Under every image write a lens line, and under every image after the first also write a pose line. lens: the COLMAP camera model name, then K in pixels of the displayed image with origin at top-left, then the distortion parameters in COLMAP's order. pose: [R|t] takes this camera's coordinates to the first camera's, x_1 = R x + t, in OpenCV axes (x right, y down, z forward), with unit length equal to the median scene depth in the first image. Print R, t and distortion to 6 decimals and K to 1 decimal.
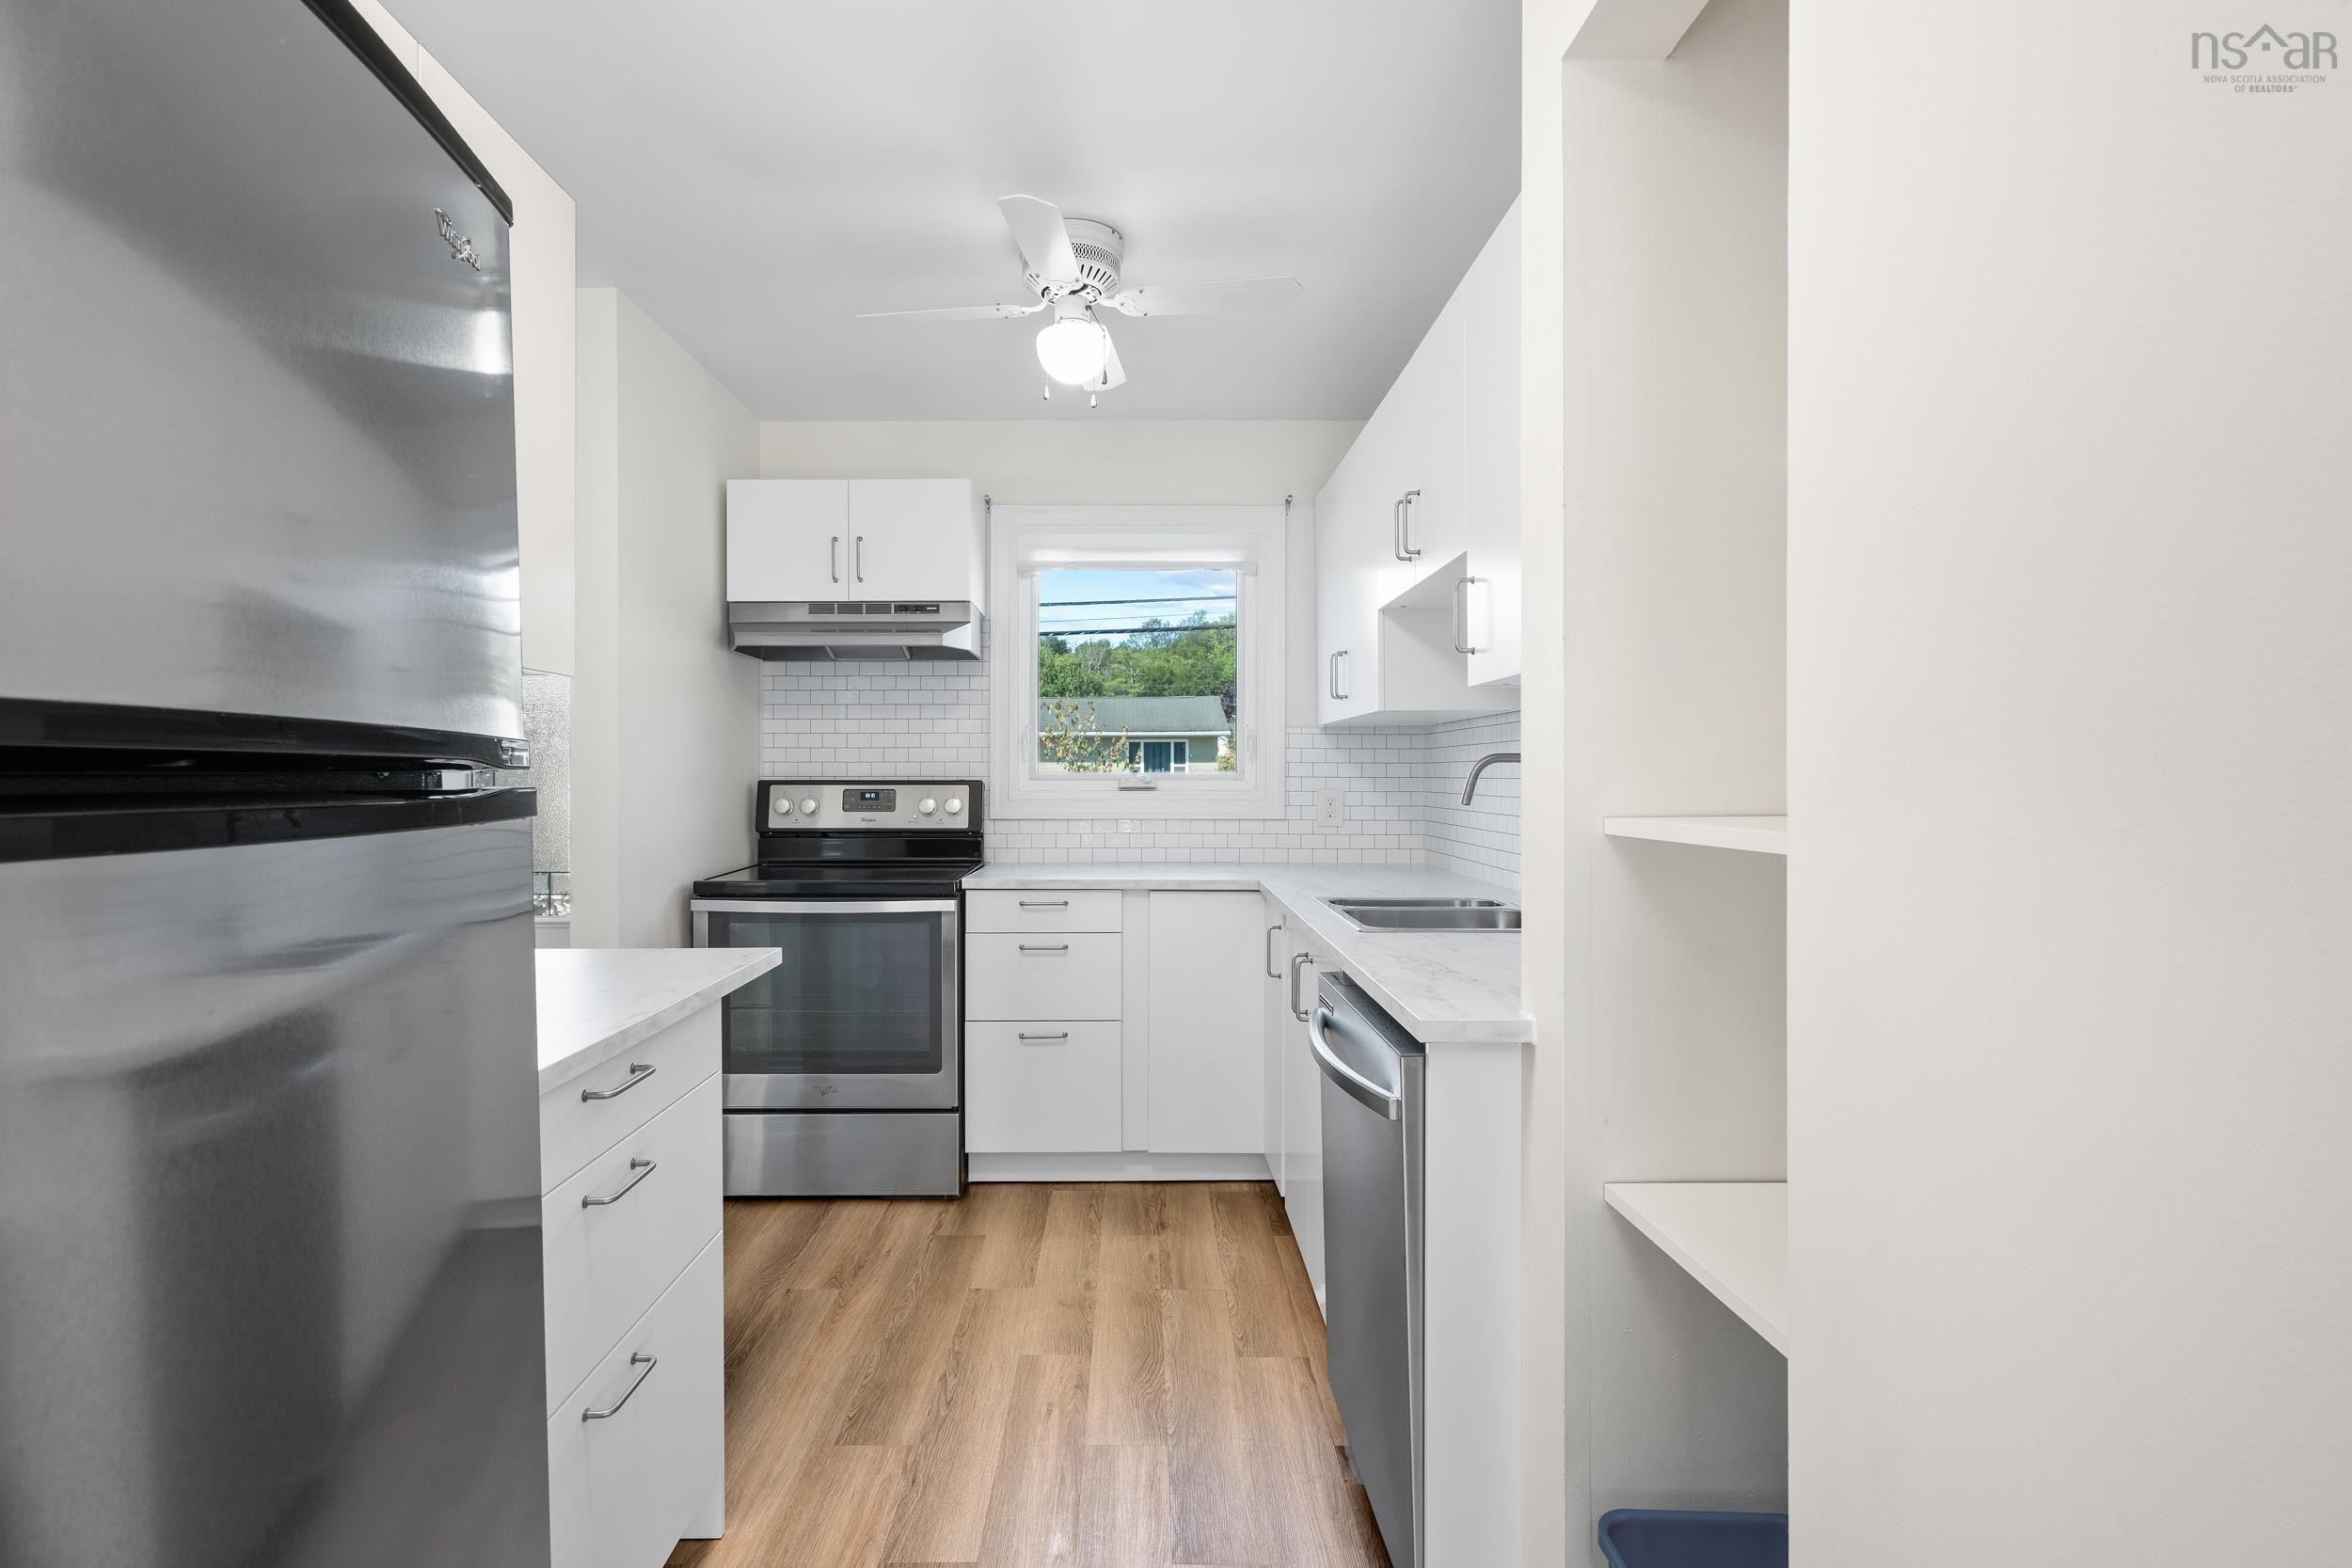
lens RADIAL K [[1128.5, 0, 1165.7], [0, 1128.5, 781.8], [0, 0, 1]] dist [-0.032024, -0.000031]
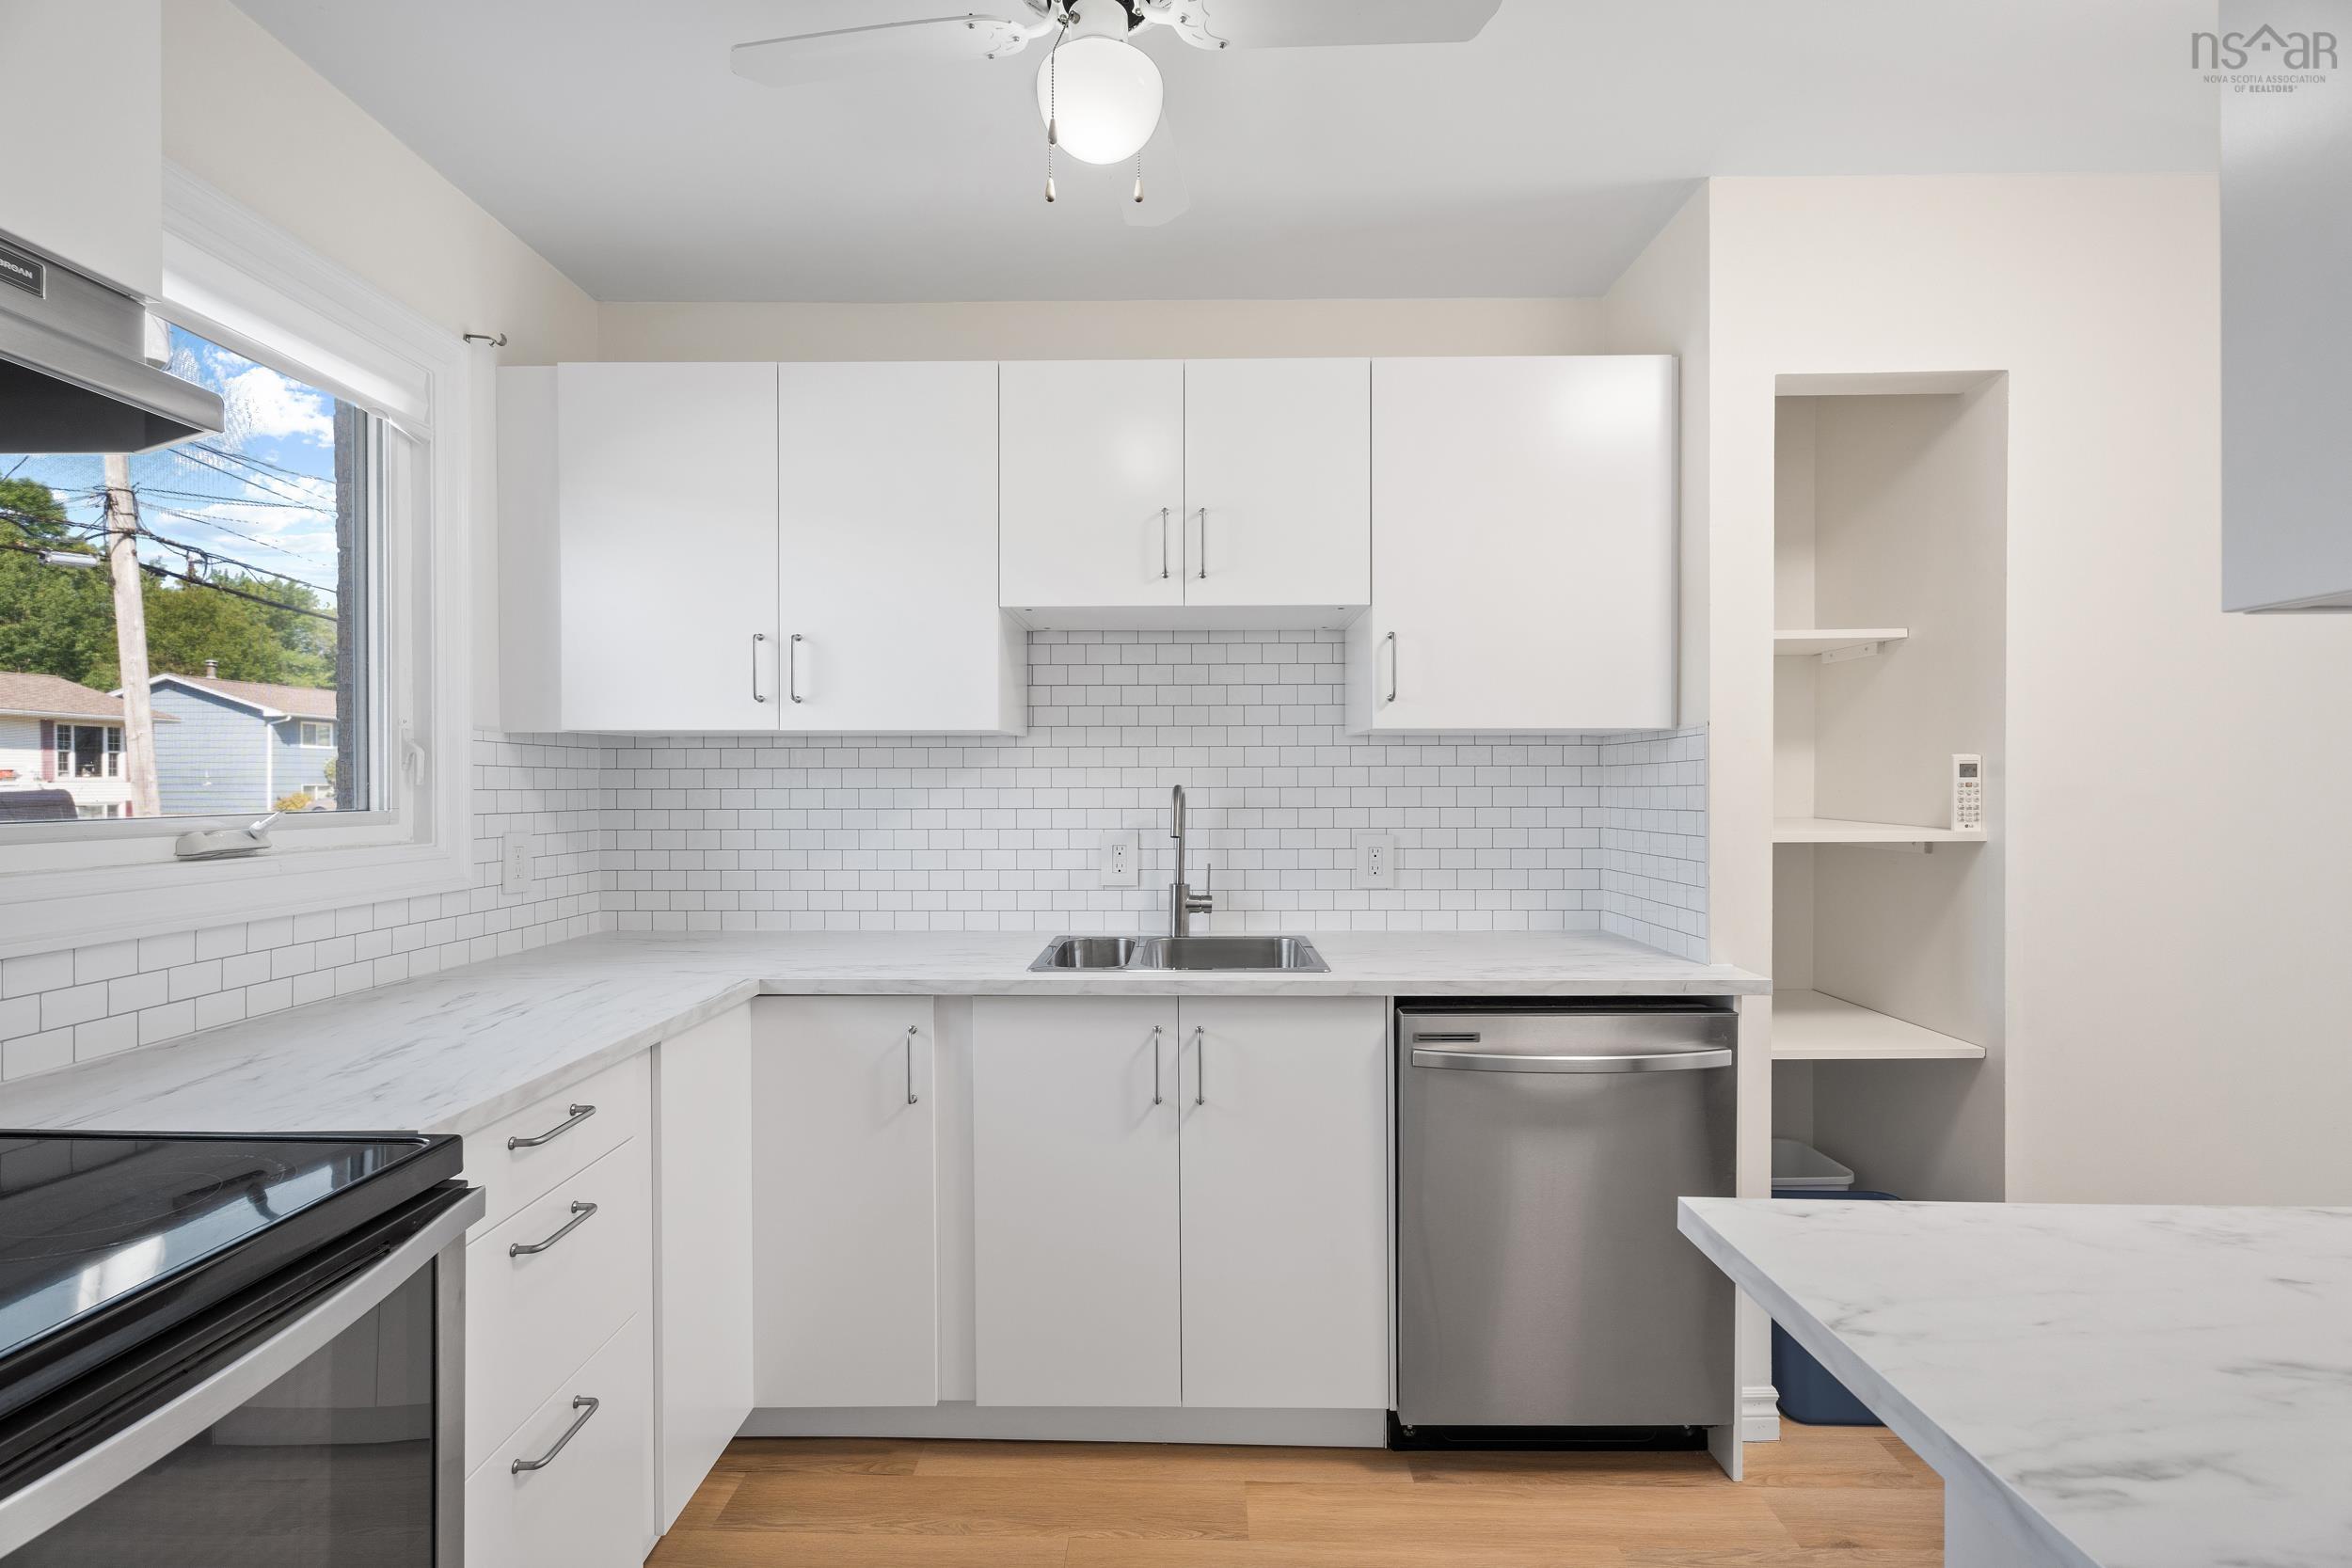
lens RADIAL K [[1049.0, 0, 1176.0], [0, 1049.0, 785.5], [0, 0, 1]] dist [0.001002, -0.000276]
pose [[0.033591, -0.003284, 0.999430, -0.437991], [0.010803, 0.999937, 0.002922, -0.017871], [-0.999377, 0.010699, 0.033624, 0.651365]]
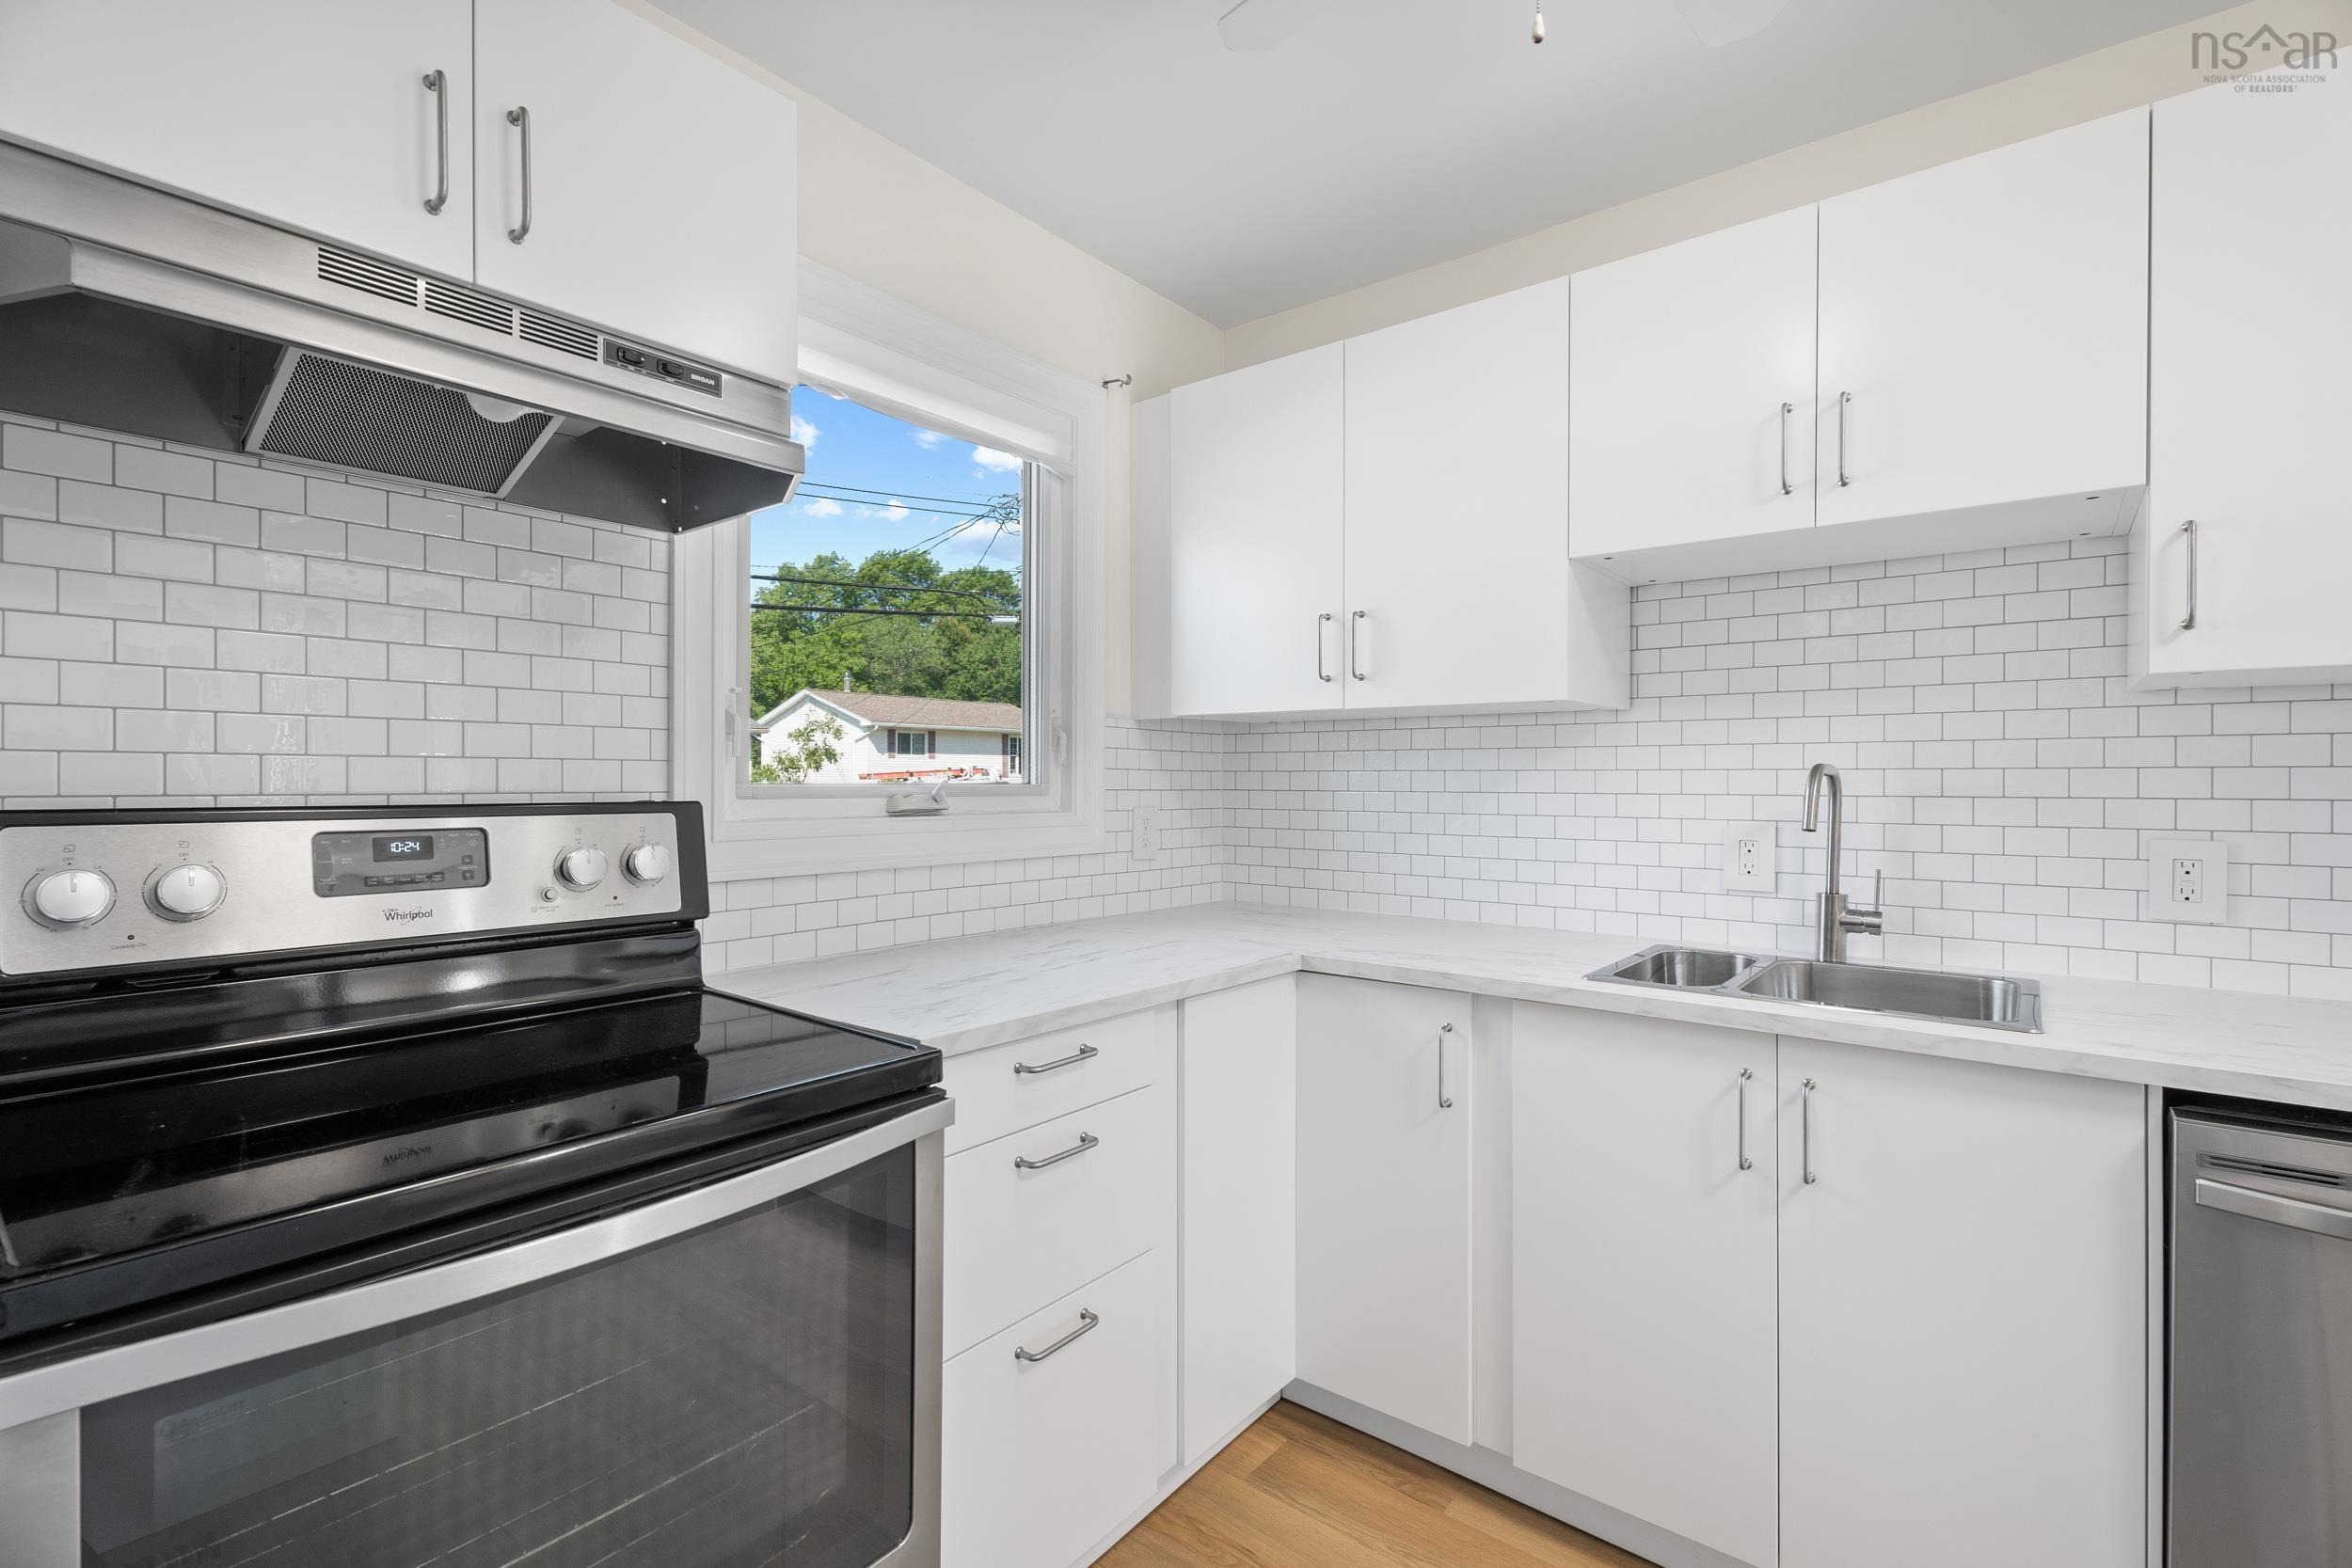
lens RADIAL K [[1049.0, 0, 1192.9], [0, 1049.0, 786.1], [0, 0, 1]] dist [0.001002, -0.000276]
pose [[0.635493, -0.002006, 0.772104, -0.363221], [0.003639, 0.999993, -0.000397, -0.006474], [-0.772098, 0.003062, 0.635496, 0.585184]]
